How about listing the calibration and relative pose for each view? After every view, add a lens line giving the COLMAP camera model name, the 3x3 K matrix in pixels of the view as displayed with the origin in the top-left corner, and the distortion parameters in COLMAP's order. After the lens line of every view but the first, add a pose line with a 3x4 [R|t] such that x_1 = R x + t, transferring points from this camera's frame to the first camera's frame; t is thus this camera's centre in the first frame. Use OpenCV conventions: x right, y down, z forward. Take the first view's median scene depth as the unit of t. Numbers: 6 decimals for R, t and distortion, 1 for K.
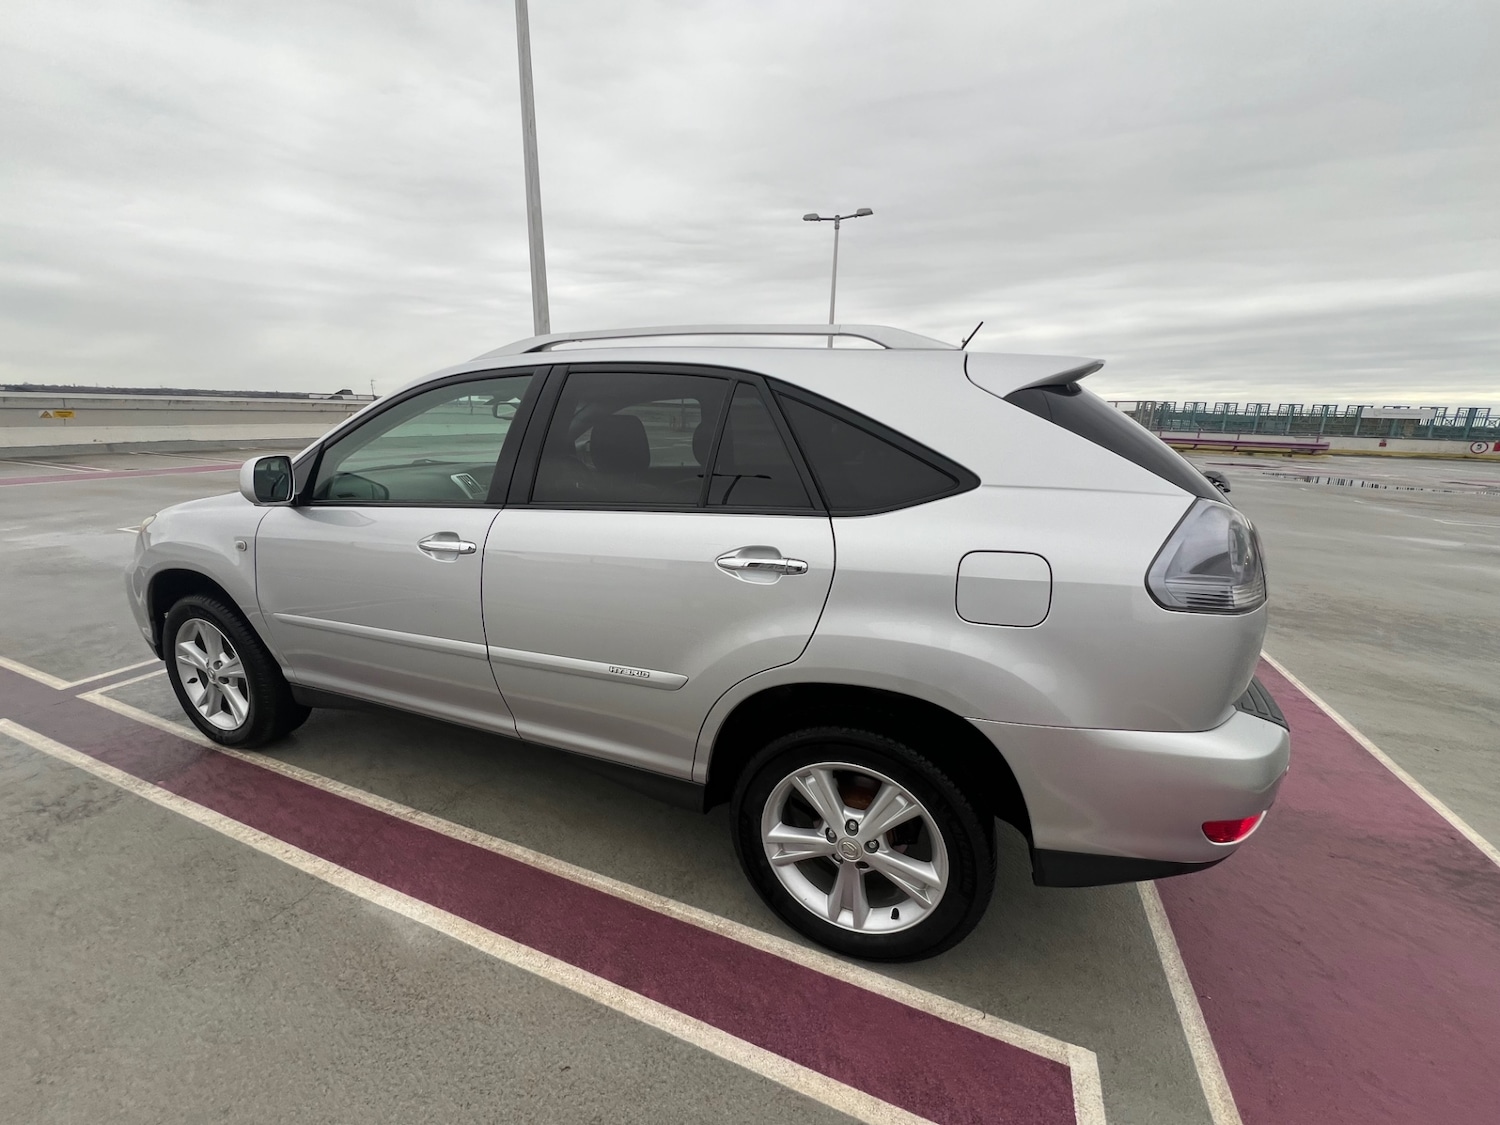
lens RADIAL K [[599.5, 0, 748.9], [0, 599.5, 561.5], [0, 0, 1]] dist [-0.003308, 0.000282]
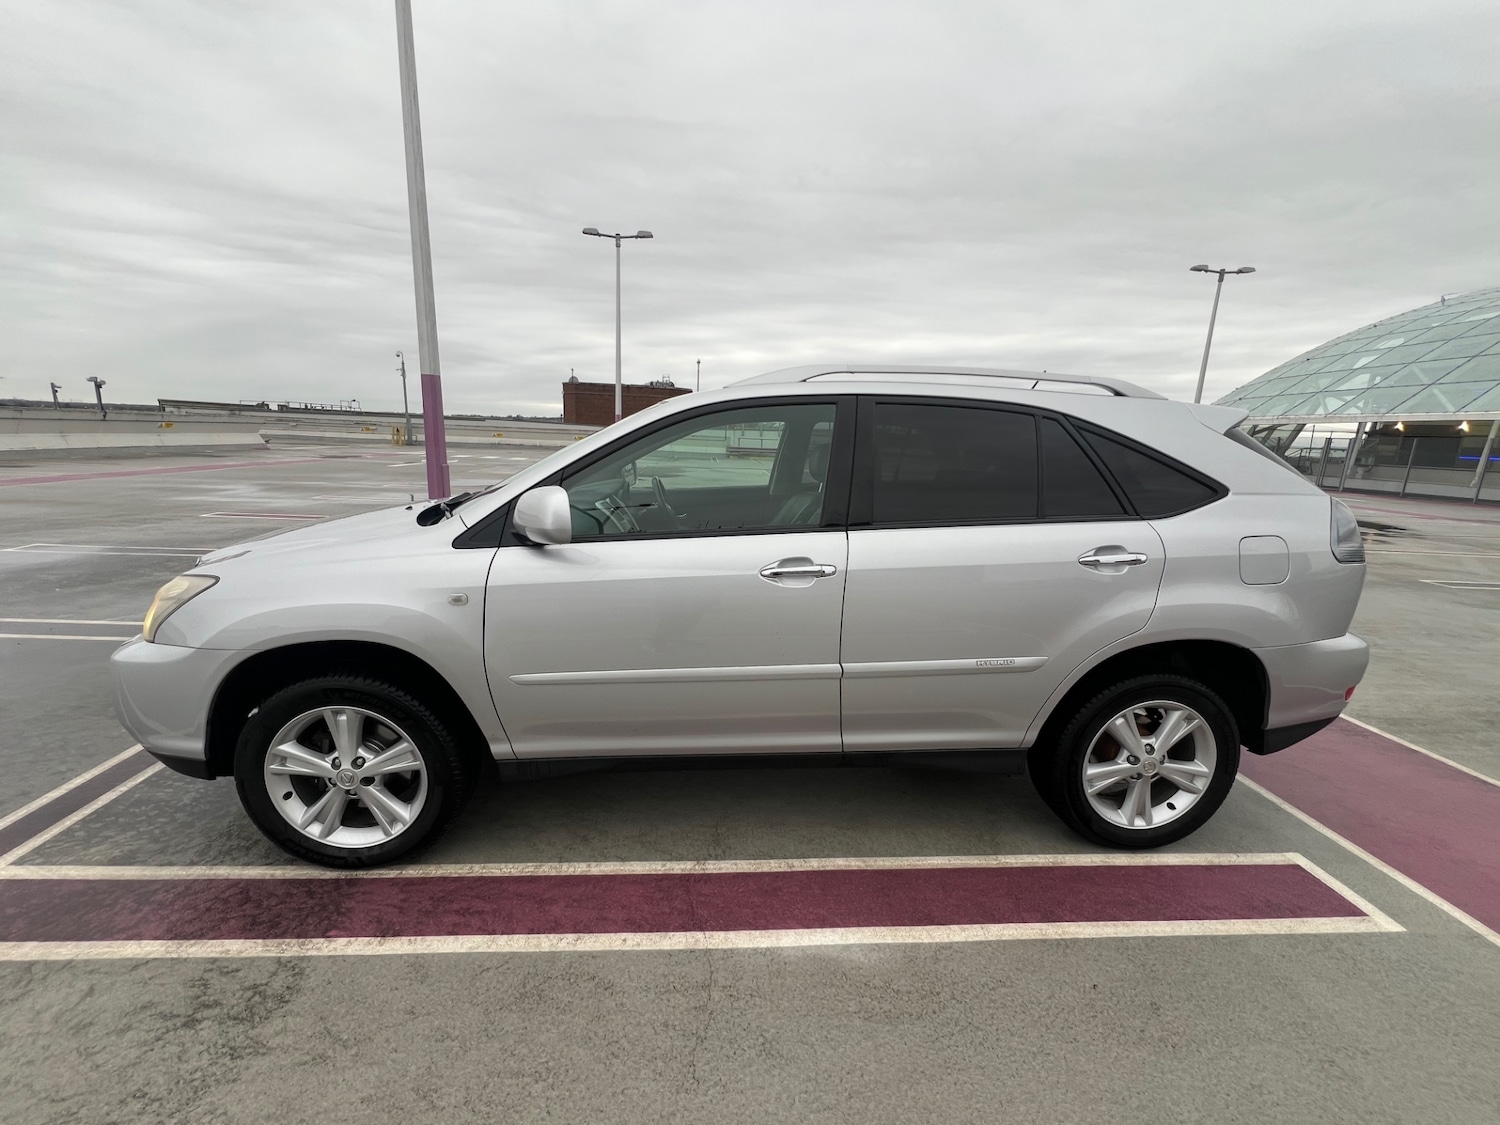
lens RADIAL K [[599.5, 0, 748.9], [0, 599.5, 561.5], [0, 0, 1]] dist [-0.003308, 0.000282]
pose [[0.901356, -0.080398, 0.425552, -0.992893], [0.089813, 0.995957, -0.002068, -0.047206], [-0.423665, 0.040084, 0.904932, 0.122540]]
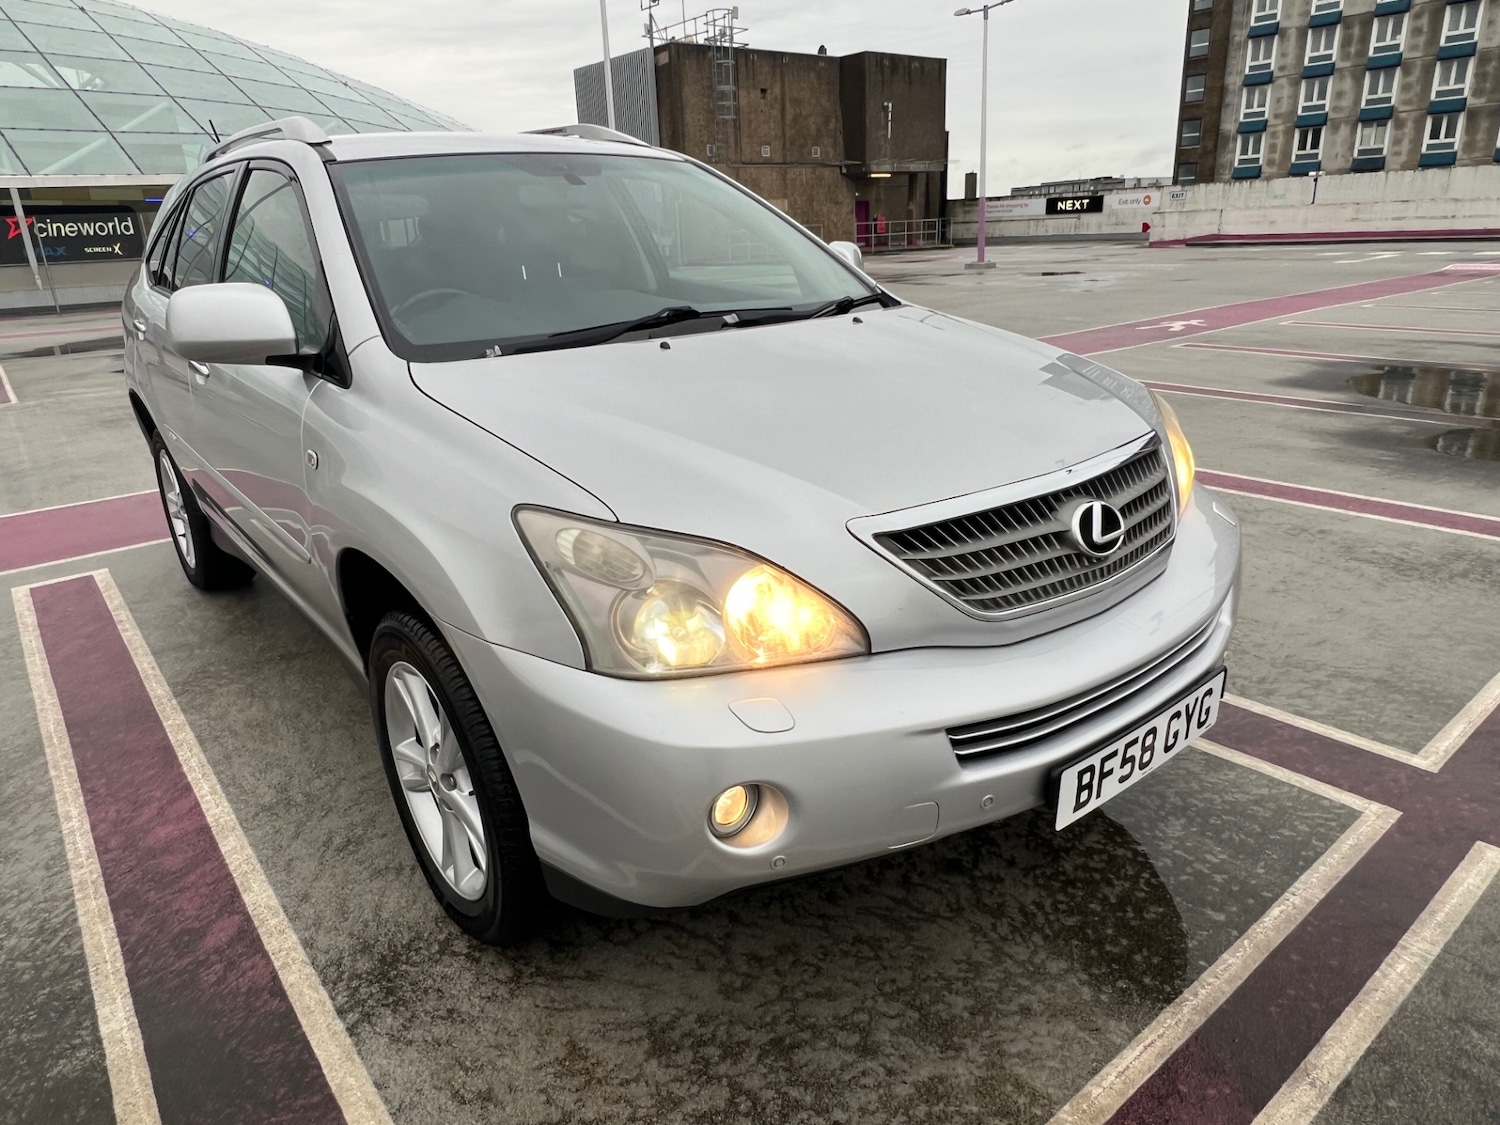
lens RADIAL K [[957.8, 0, 743.2], [0, 957.8, 564.1], [0, 0, 1]] dist [-0.002959, -0.000041]
pose [[-0.868565, -0.151961, 0.471702, -1.588352], [0.141605, 0.836042, 0.530078, -0.629471], [-0.474913, 0.527202, -0.704638, 2.625485]]
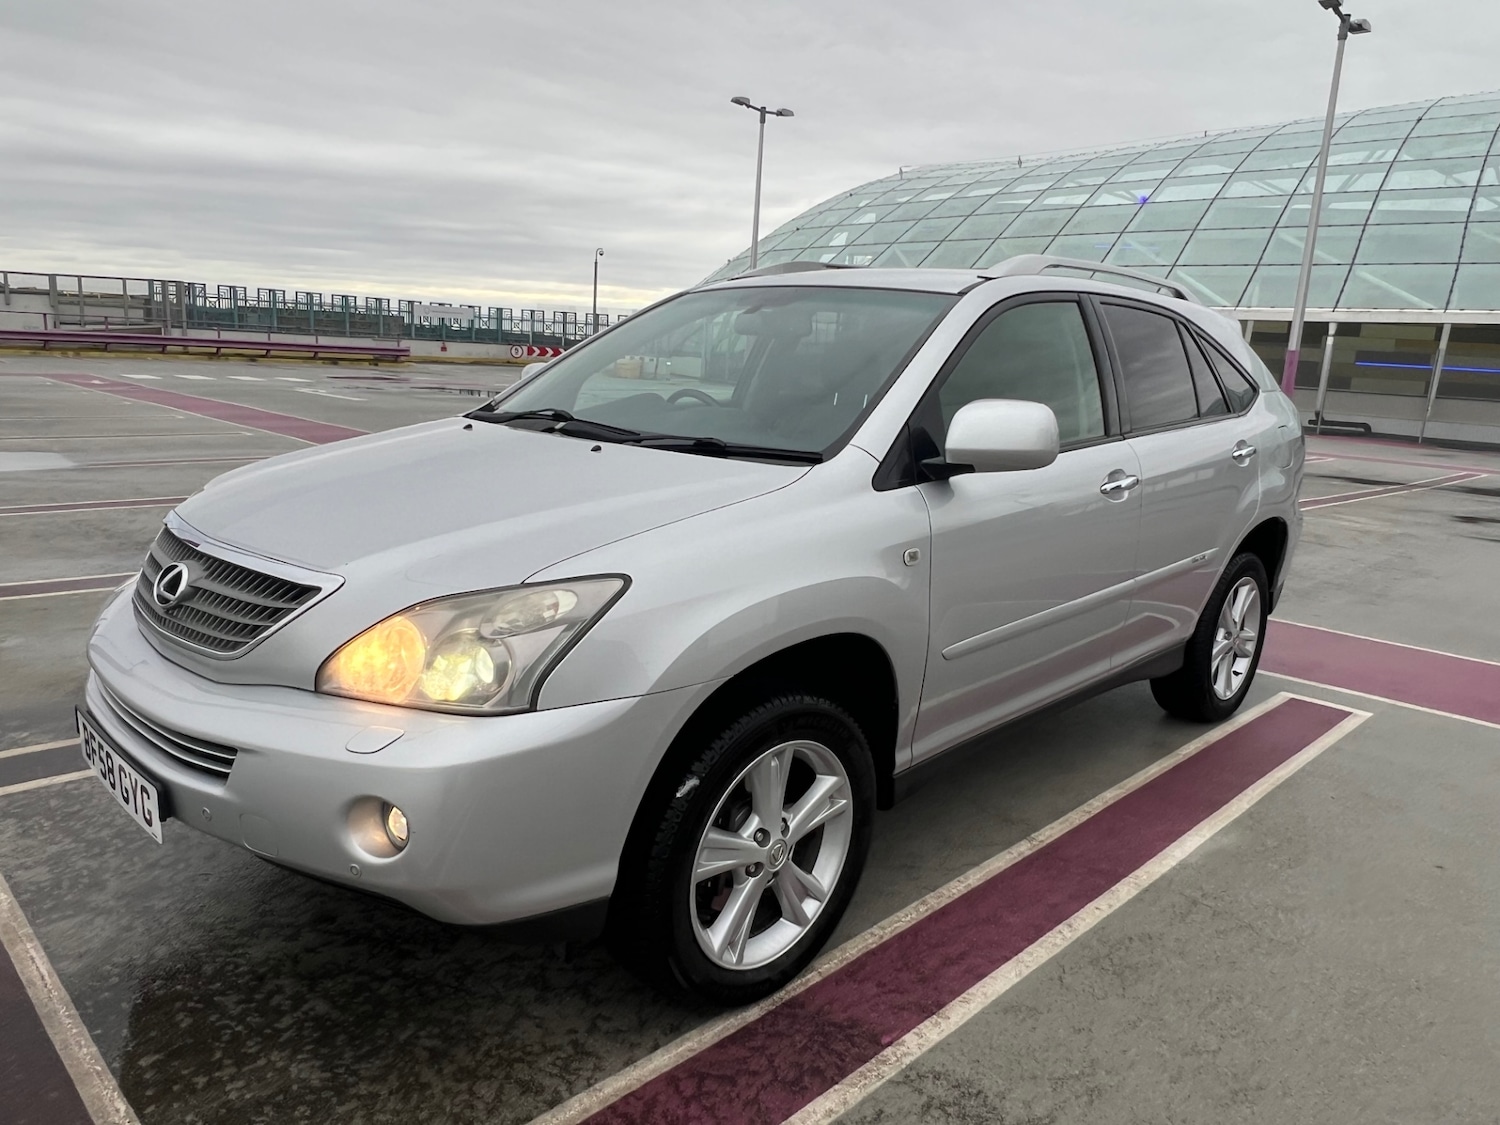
lens RADIAL K [[1025.5, 0, 740.1], [0, 1025.5, 571.6], [0, 0, 1]] dist [-0.003883, -0.000201]
pose [[0.393797, -0.198295, 0.897554, -2.185825], [0.178833, 0.974323, 0.136794, -0.217036], [-0.901633, 0.106643, 0.419147, 0.864301]]
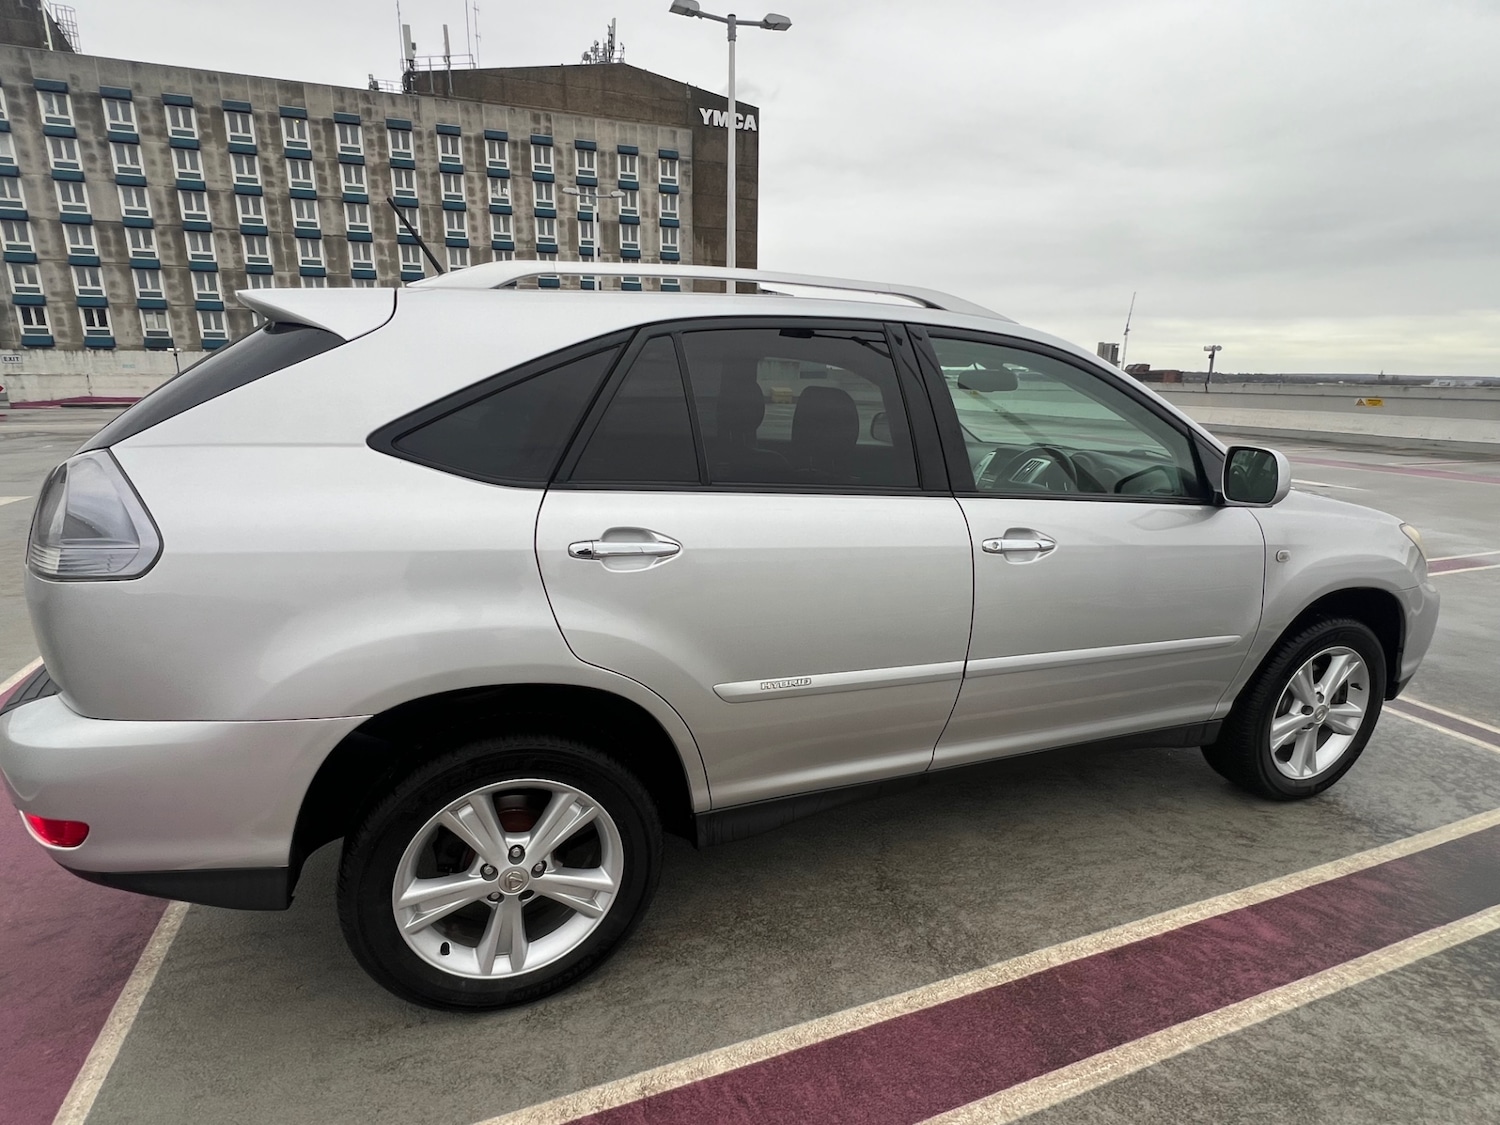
lens RADIAL K [[745.9, 0, 743.4], [0, 745.9, 563.1], [0, 0, 1]] dist [-0.004526, 0.001088]
pose [[-0.742380, 0.134357, -0.656369, 0.792329], [-0.188819, 0.898016, 0.397384, -0.544334], [0.642822, 0.418945, -0.641300, 2.268378]]
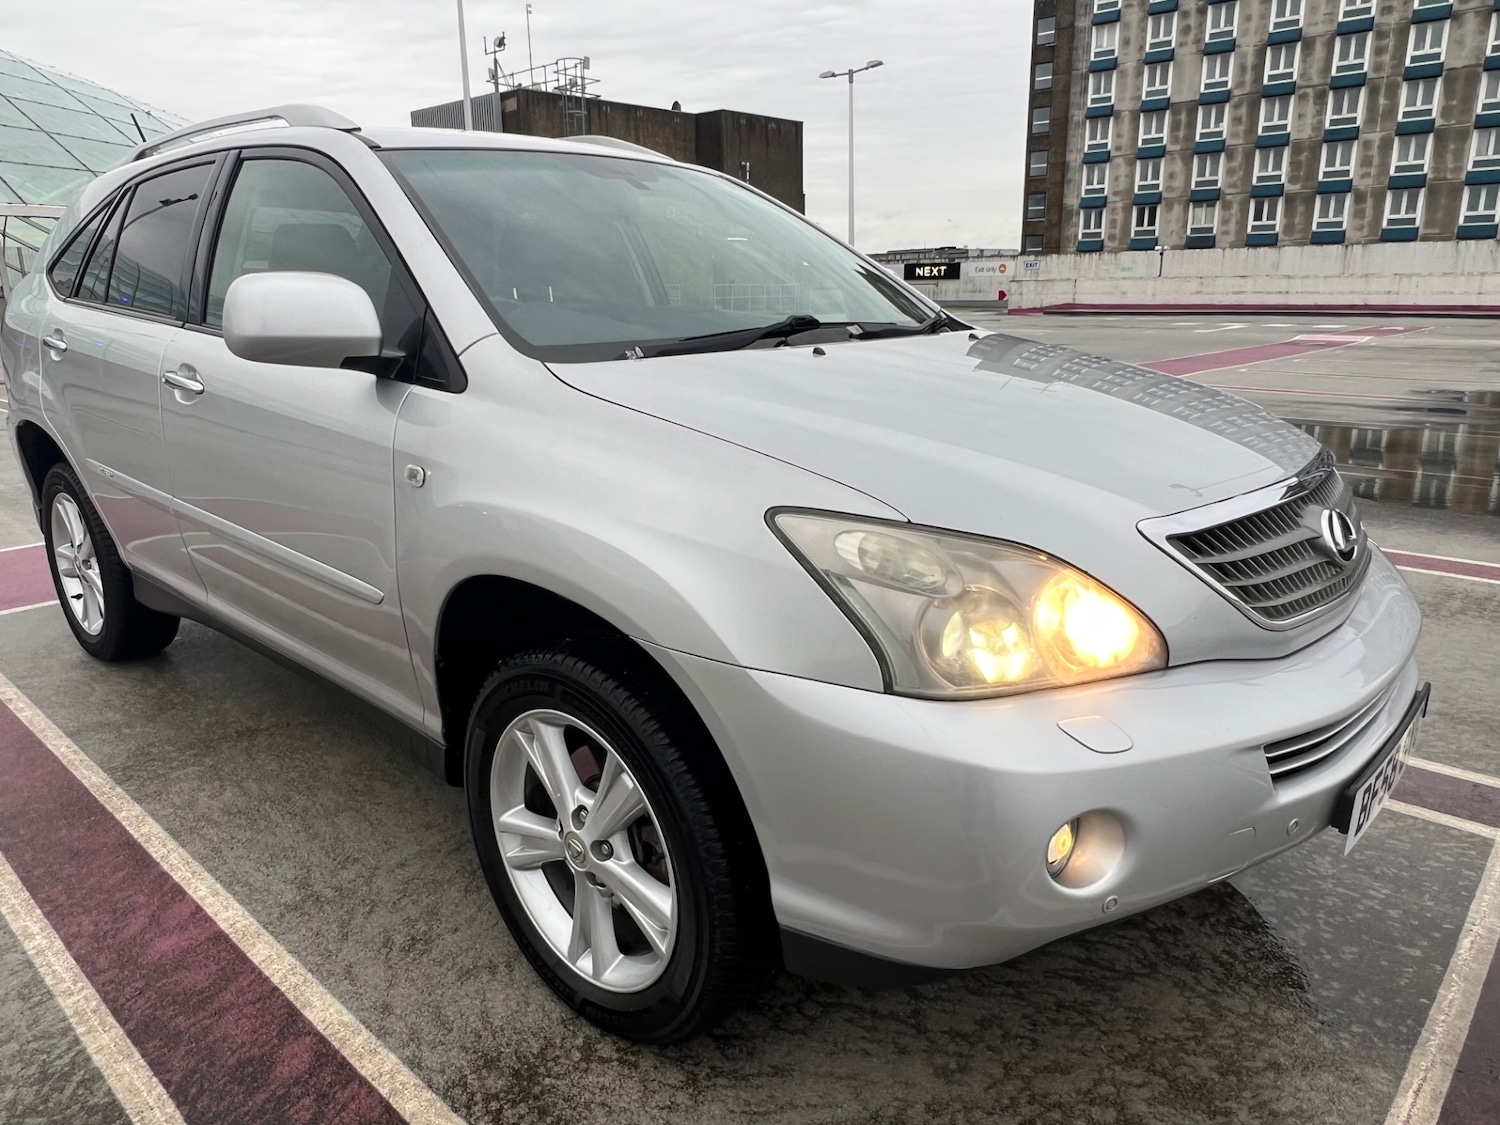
lens RADIAL K [[1025.5, 0, 740.1], [0, 1025.5, 571.6], [0, 0, 1]] dist [-0.003883, -0.000201]
pose [[-0.931927, -0.108080, 0.346165, -1.287914], [0.080534, 0.869041, 0.488141, -0.599474], [-0.353590, 0.482790, -0.801179, 2.749187]]
